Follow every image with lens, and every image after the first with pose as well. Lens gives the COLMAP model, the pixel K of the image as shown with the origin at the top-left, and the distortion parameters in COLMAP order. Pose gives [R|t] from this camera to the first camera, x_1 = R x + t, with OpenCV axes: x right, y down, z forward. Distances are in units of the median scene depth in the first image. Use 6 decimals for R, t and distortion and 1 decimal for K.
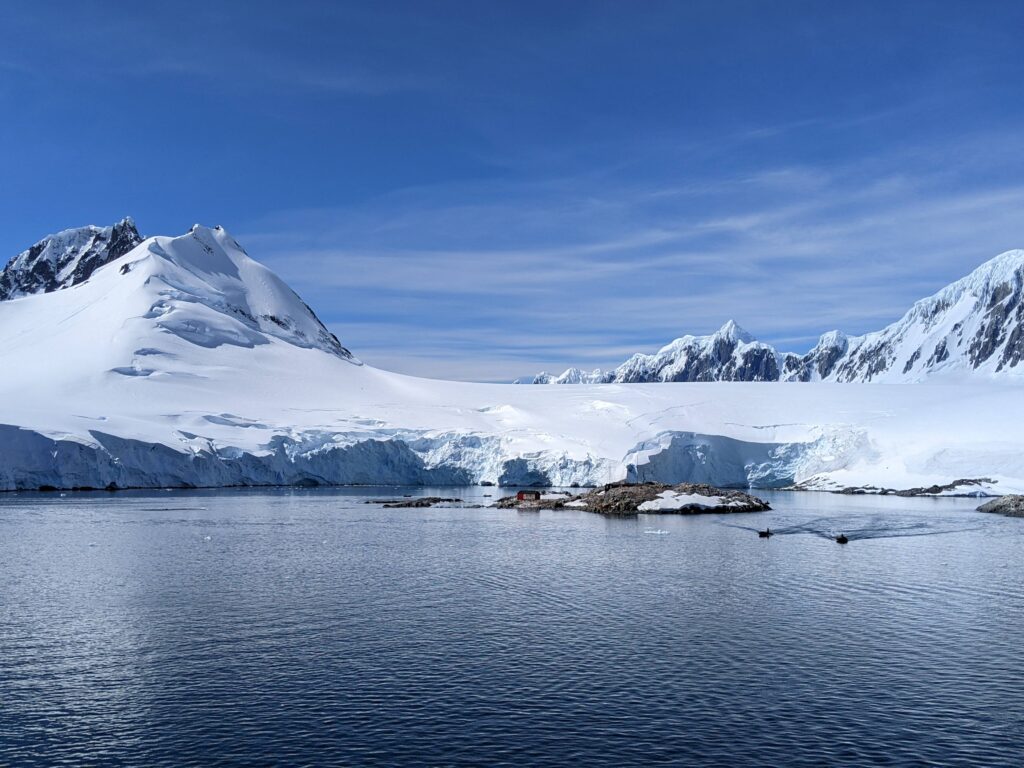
lens RADIAL K [[809.6, 0, 514.9], [0, 809.6, 383.5], [0, 0, 1]] dist [-0.002622, -0.010232]
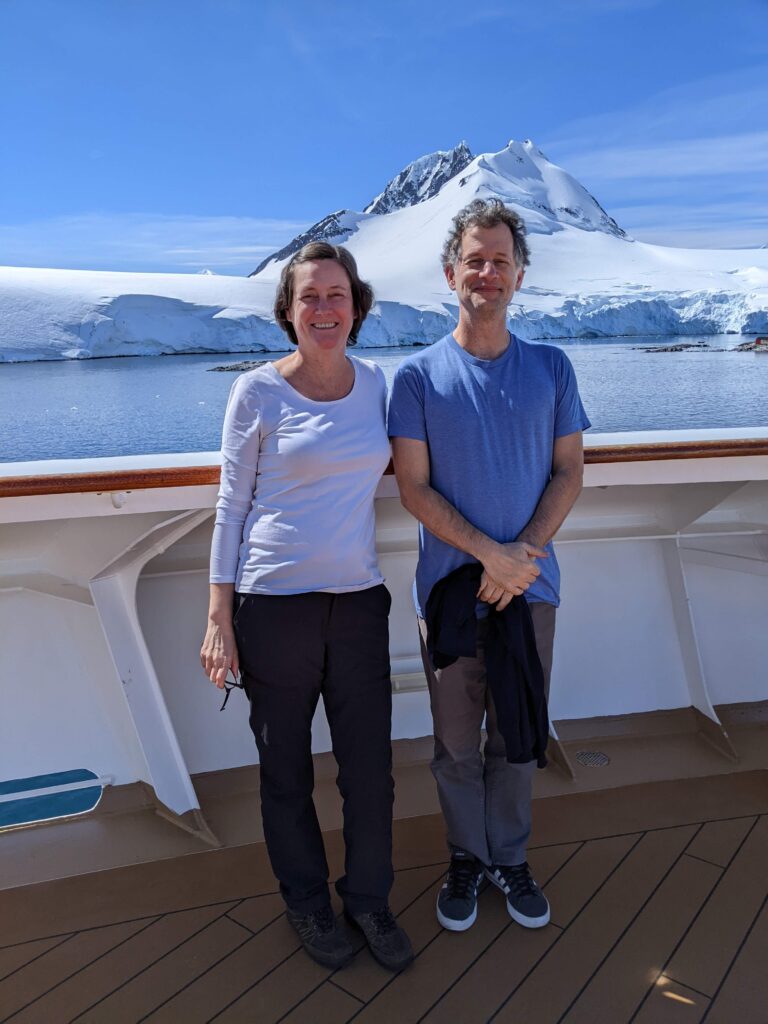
lens RADIAL K [[809.6, 0, 379.4], [0, 809.6, 507.8], [0, 0, 1]] dist [-0.002622, -0.010232]
pose [[0.937501, 0.044350, -0.345146, -0.106518], [0.070004, 0.947531, 0.311904, -0.051942], [0.340869, -0.316572, 0.885207, -0.419304]]
